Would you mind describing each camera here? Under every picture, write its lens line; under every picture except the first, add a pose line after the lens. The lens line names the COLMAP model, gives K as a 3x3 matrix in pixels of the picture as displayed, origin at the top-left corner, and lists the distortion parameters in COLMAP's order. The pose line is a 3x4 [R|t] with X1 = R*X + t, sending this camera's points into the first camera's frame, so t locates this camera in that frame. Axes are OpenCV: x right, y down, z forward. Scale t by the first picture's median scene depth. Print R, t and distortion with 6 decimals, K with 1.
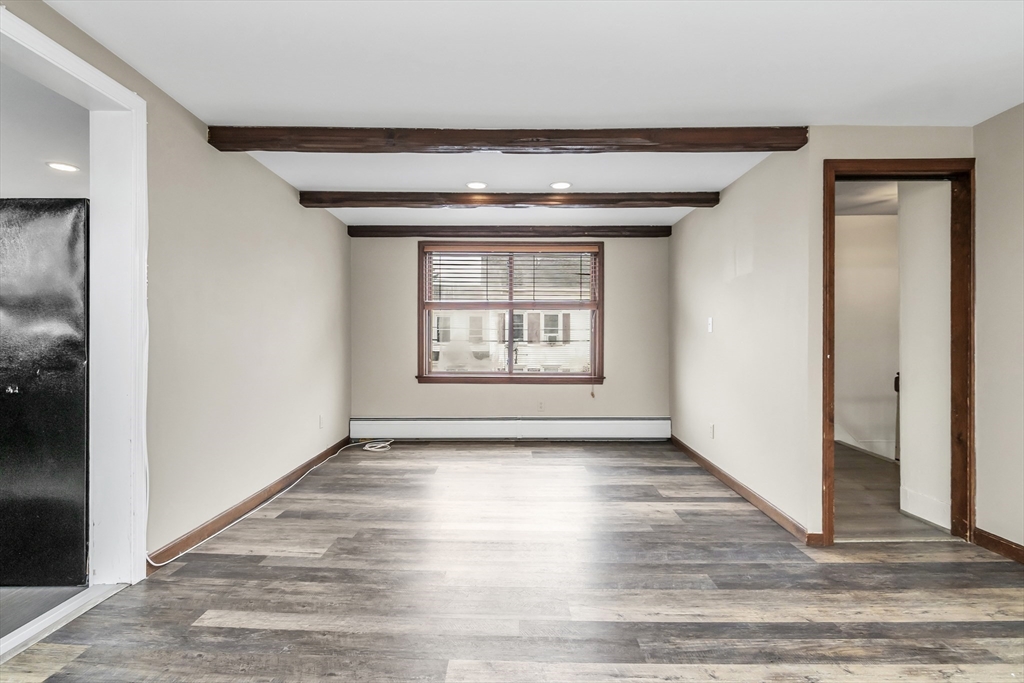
lens RADIAL K [[490.0, 0, 512.0], [0, 490.0, 341.5], [0, 0, 1]] dist [0.000164, 0.000101]
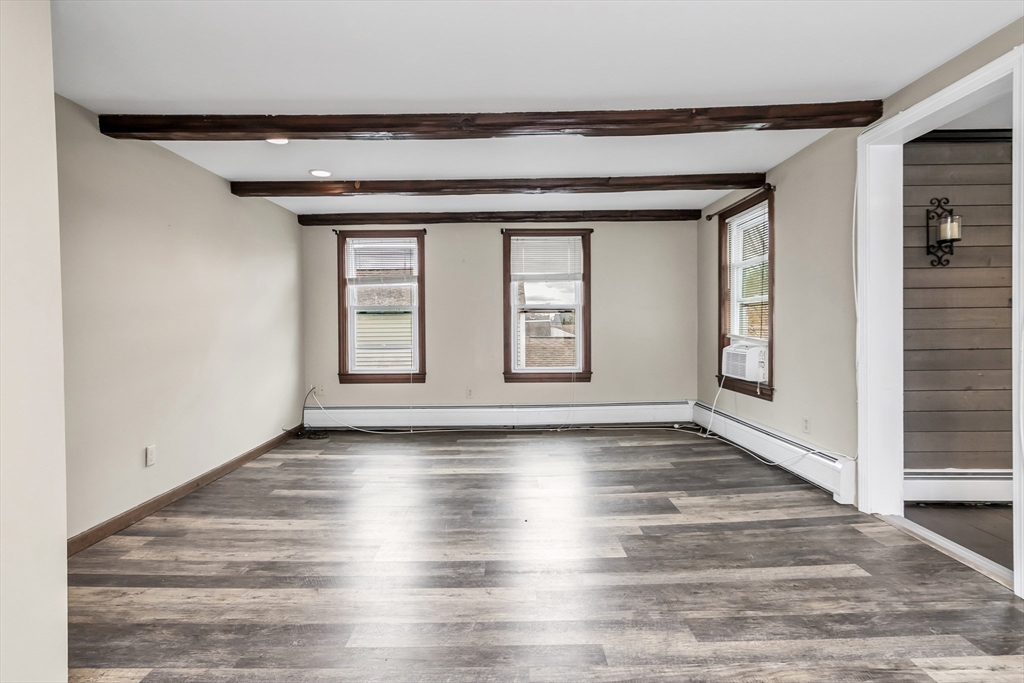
lens RADIAL K [[490.0, 0, 512.0], [0, 490.0, 341.5], [0, 0, 1]] dist [0.000164, 0.000101]
pose [[-0.999949, 0.010050, 0.001389, 0.153865], [0.010083, 0.999612, 0.025948, -0.003888], [-0.001128, 0.025960, -0.999662, 1.909091]]
